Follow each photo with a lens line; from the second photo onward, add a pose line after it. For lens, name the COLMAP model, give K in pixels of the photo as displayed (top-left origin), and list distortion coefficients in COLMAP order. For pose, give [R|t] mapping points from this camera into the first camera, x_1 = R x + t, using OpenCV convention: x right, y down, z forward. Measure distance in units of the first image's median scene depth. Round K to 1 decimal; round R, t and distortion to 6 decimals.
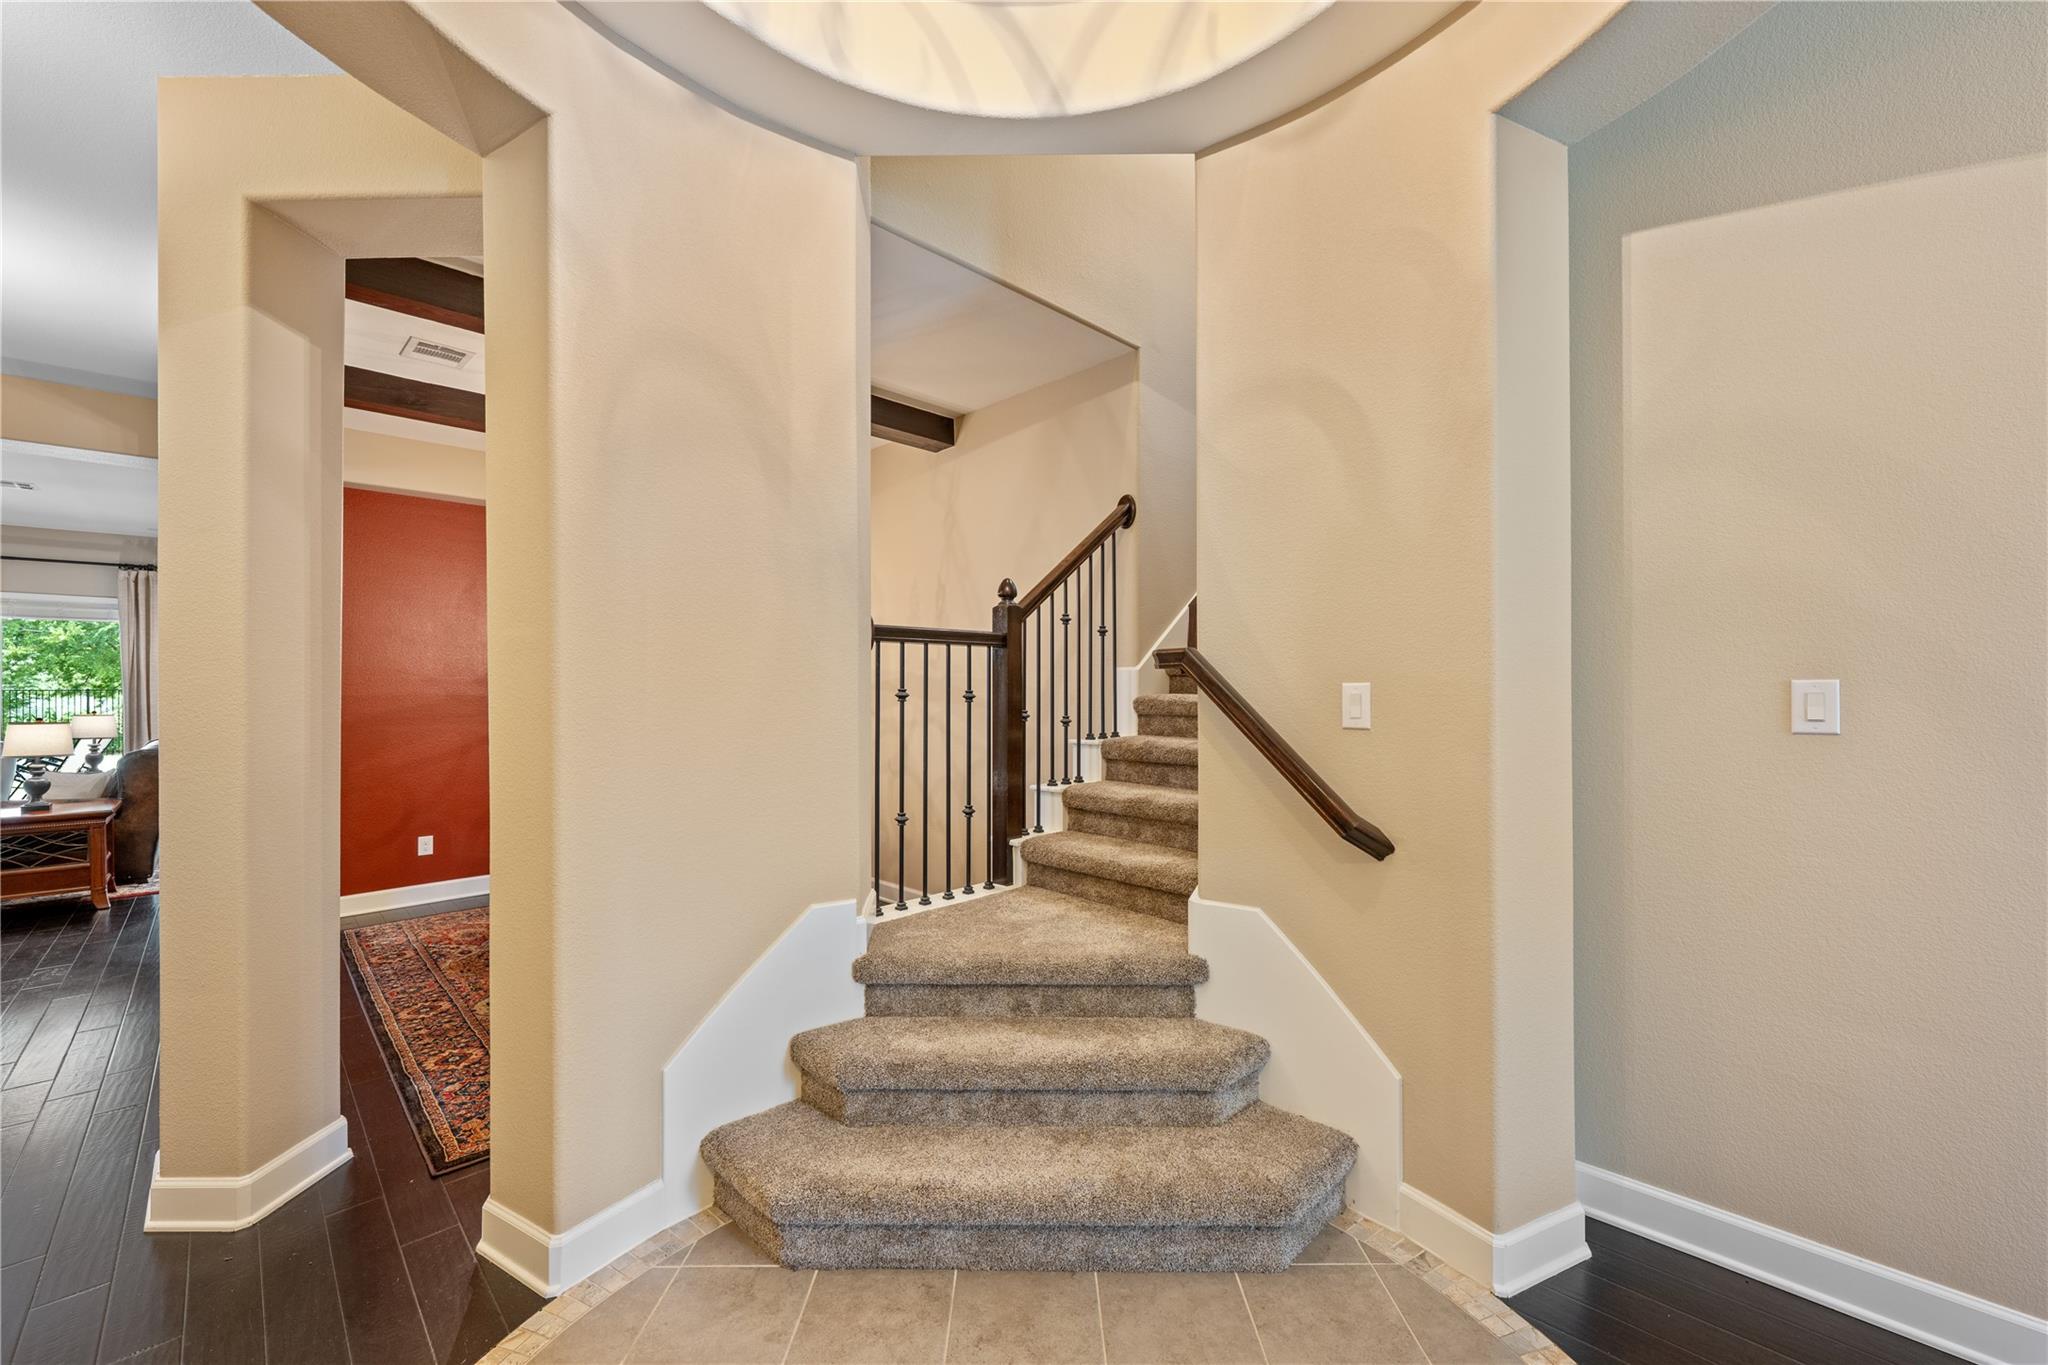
lens RADIAL K [[789.8, 0, 1017.3], [0, 789.8, 693.9], [0, 0, 1]] dist [0.000646, -0.000077]
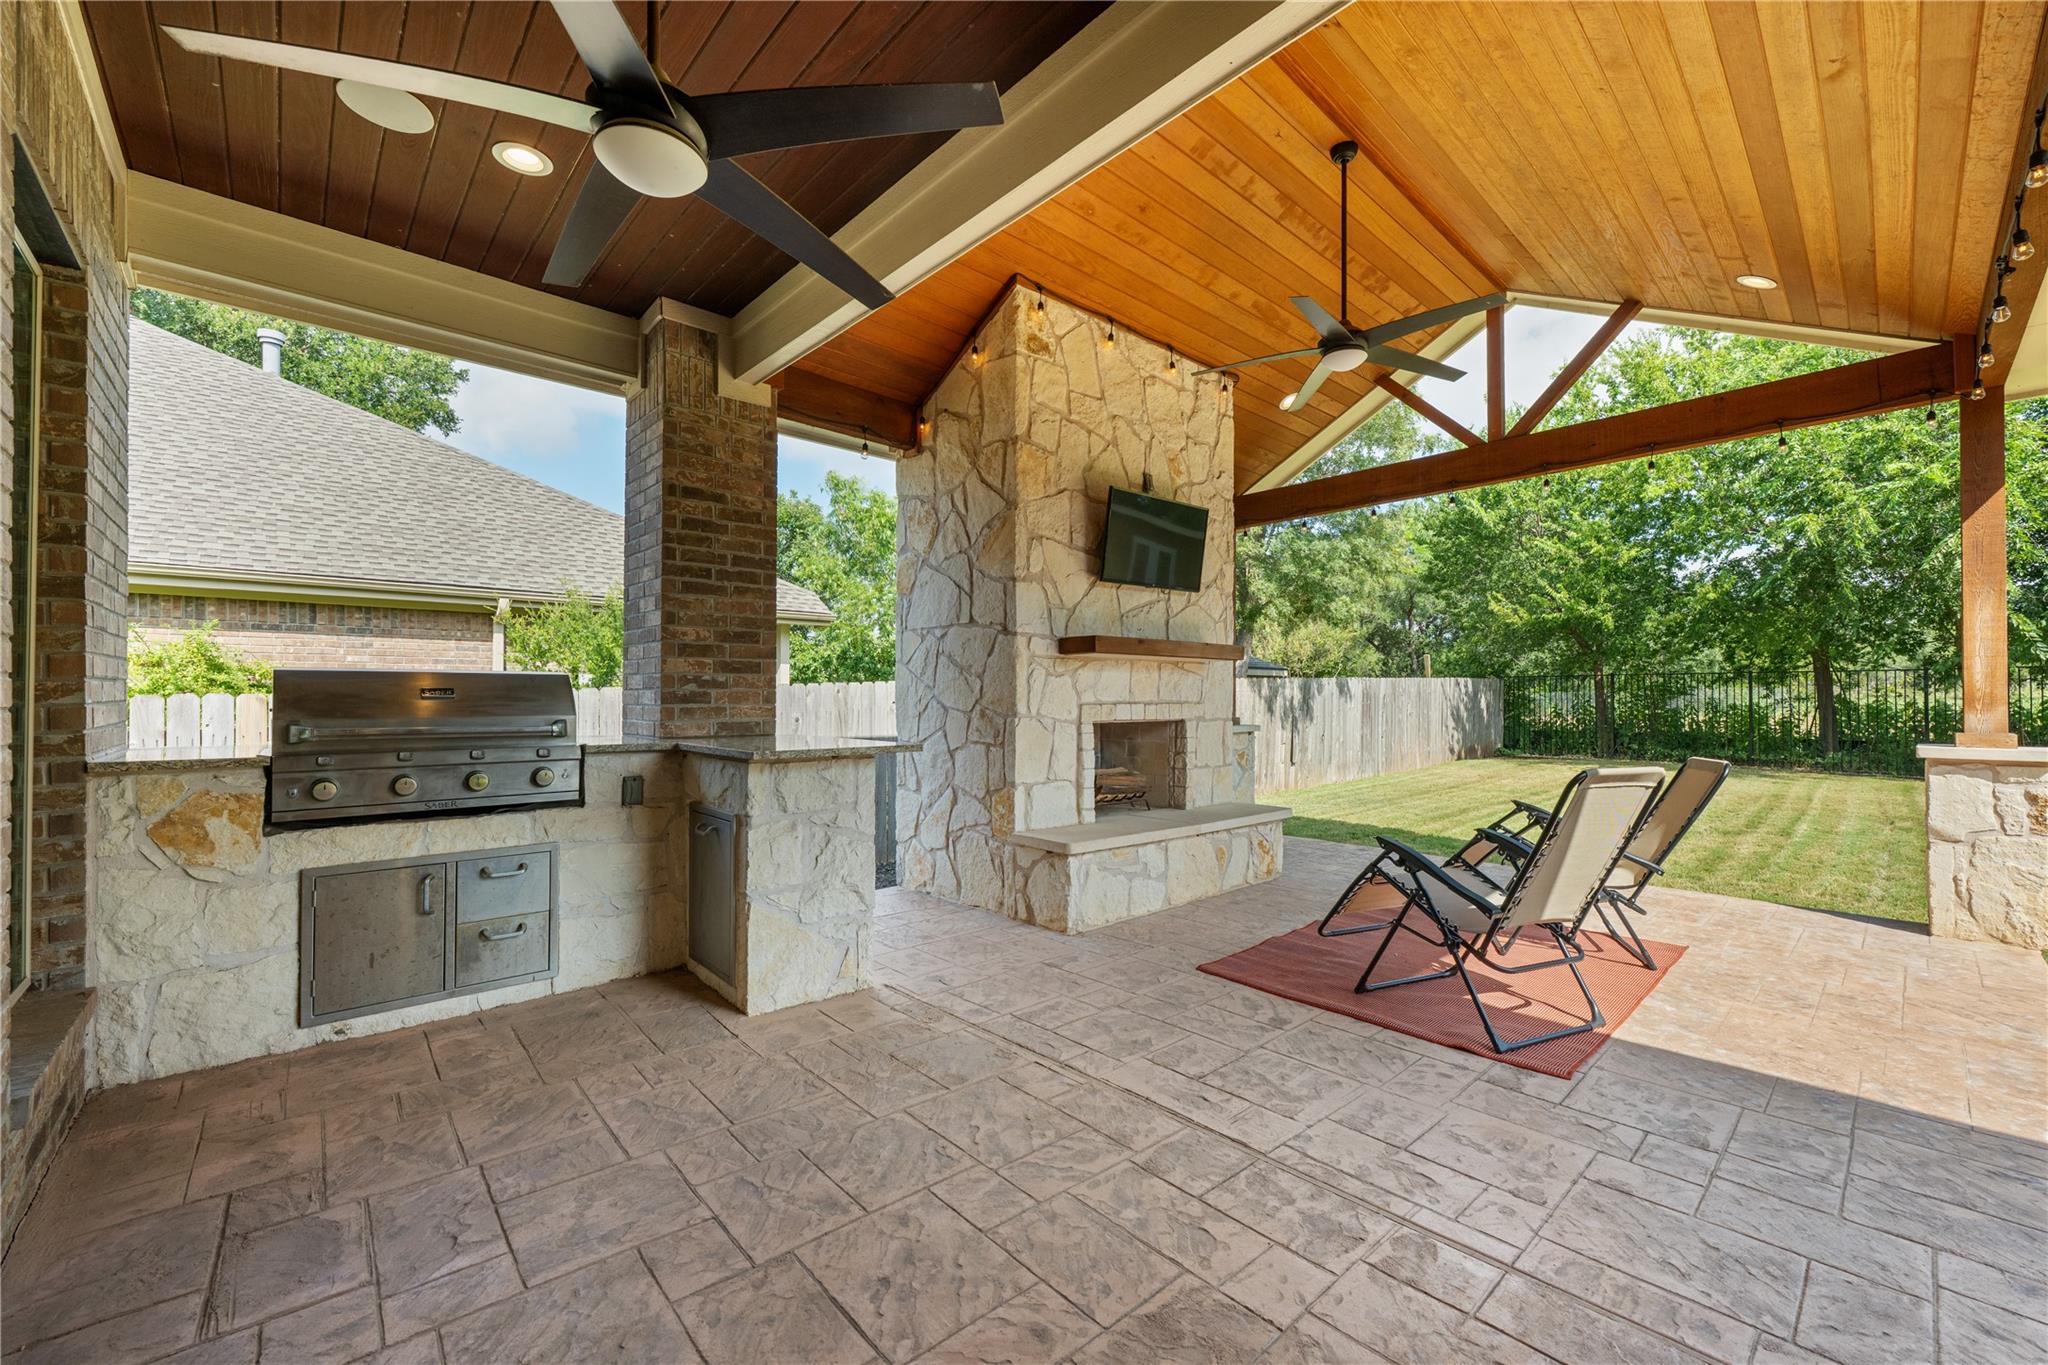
lens RADIAL K [[814.3, 0, 1027.7], [0, 814.3, 686.5], [0, 0, 1]] dist [0.000220, 0.000190]
pose [[-0.042360, -0.006856, -0.999079, -1.203017], [0.000876, 0.999976, -0.006899, 0.032473], [0.999102, -0.001167, -0.042353, 1.098968]]
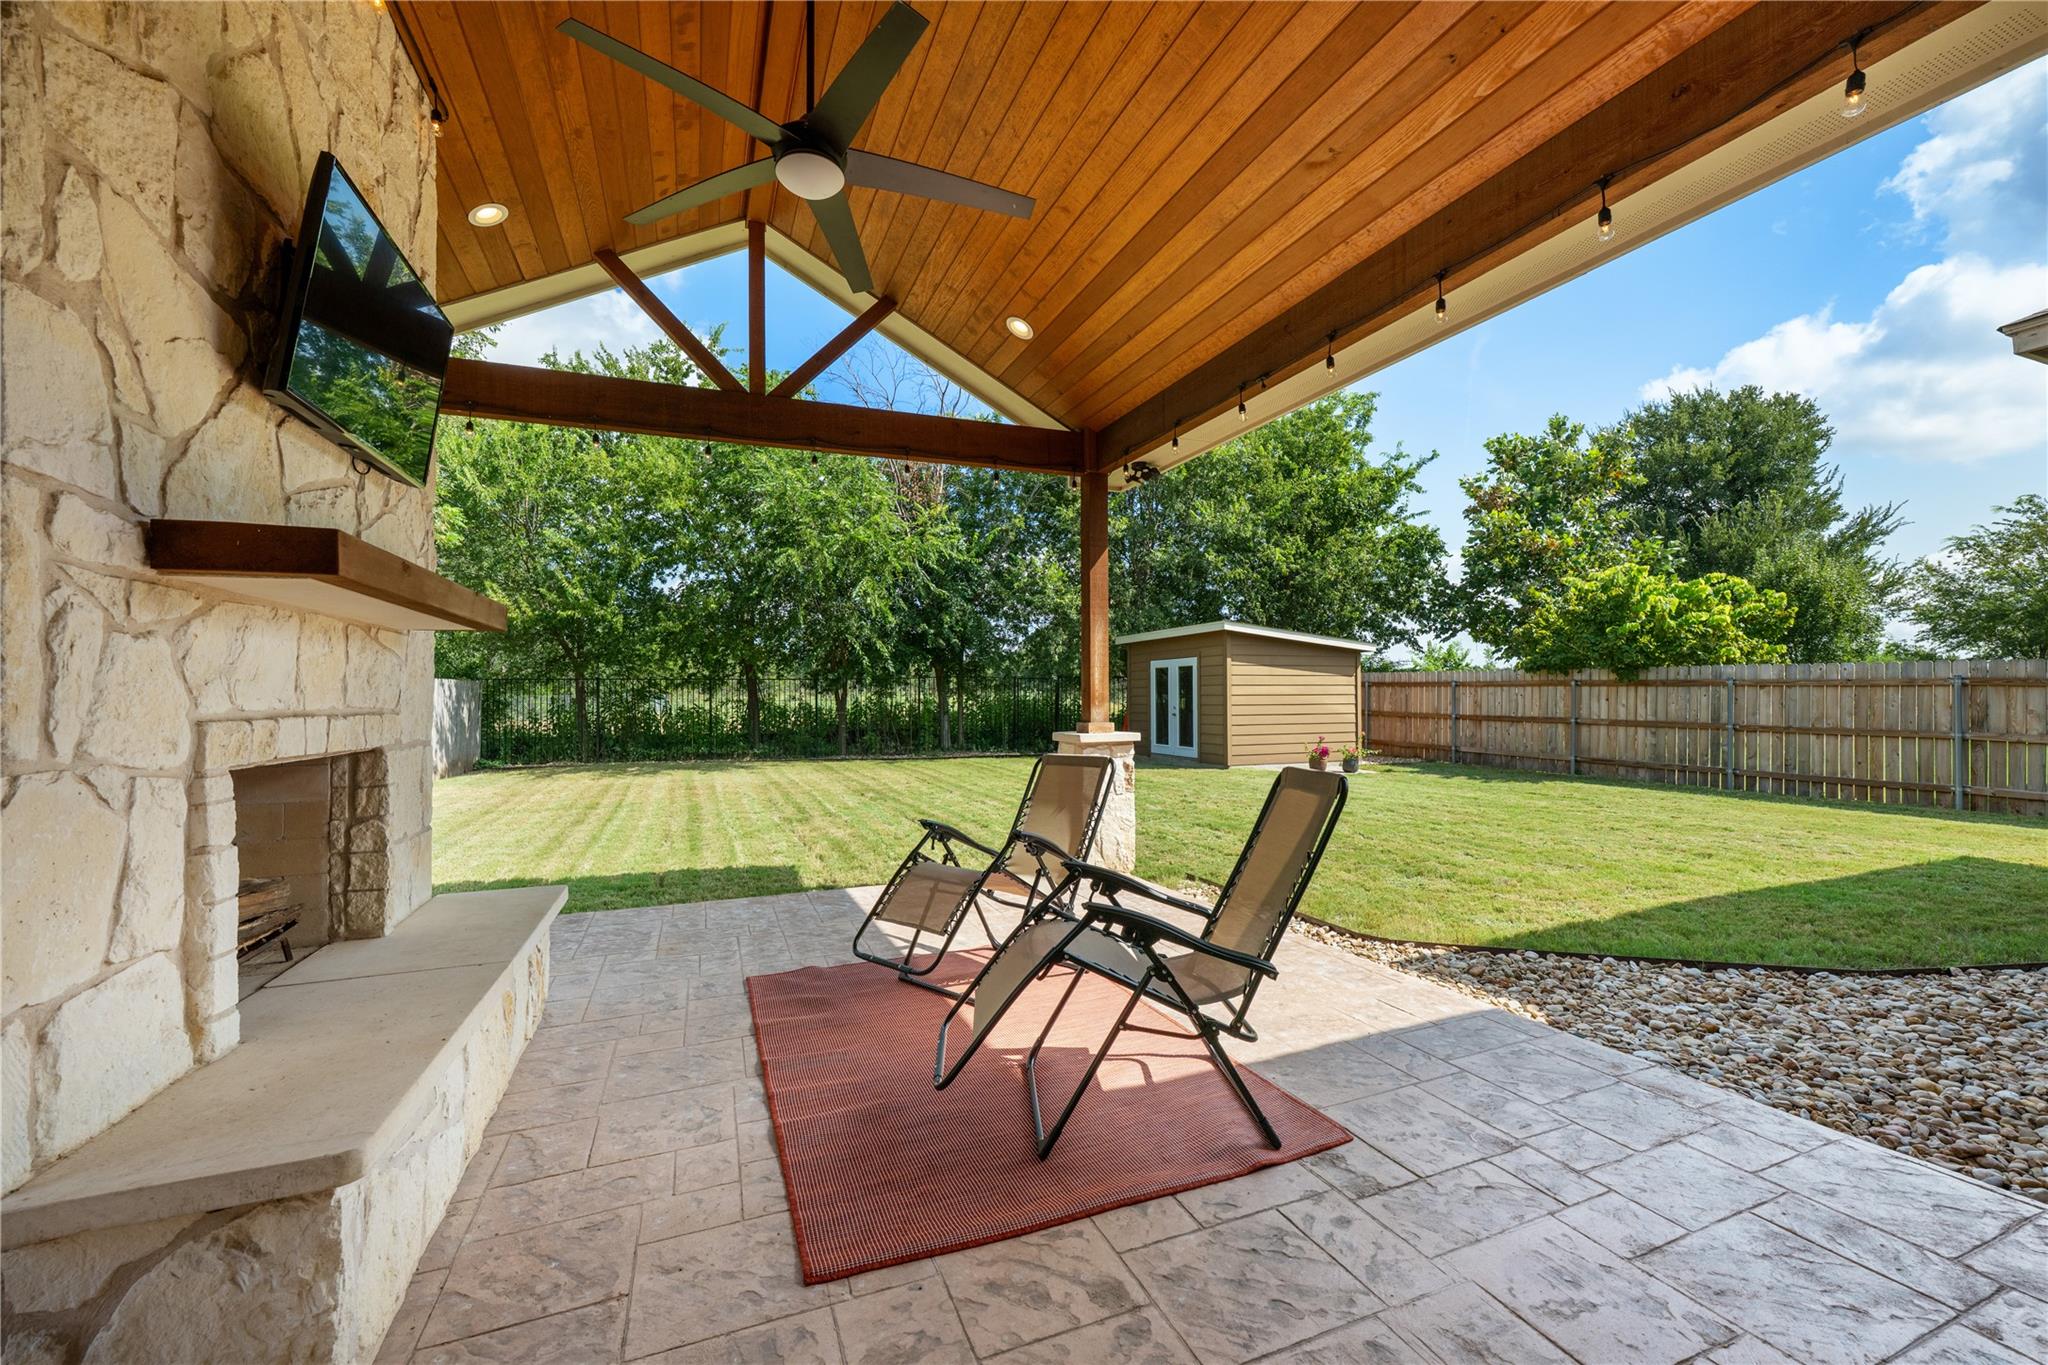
lens RADIAL K [[813.9, 0, 1027.9], [0, 813.9, 690.9], [0, 0, 1]] dist [-0.000205, -0.000071]
pose [[0.921292, -0.003763, -0.388853, -1.544693], [0.001410, 0.999979, -0.006336, 0.035527], [0.388869, 0.005289, 0.921278, 0.996483]]
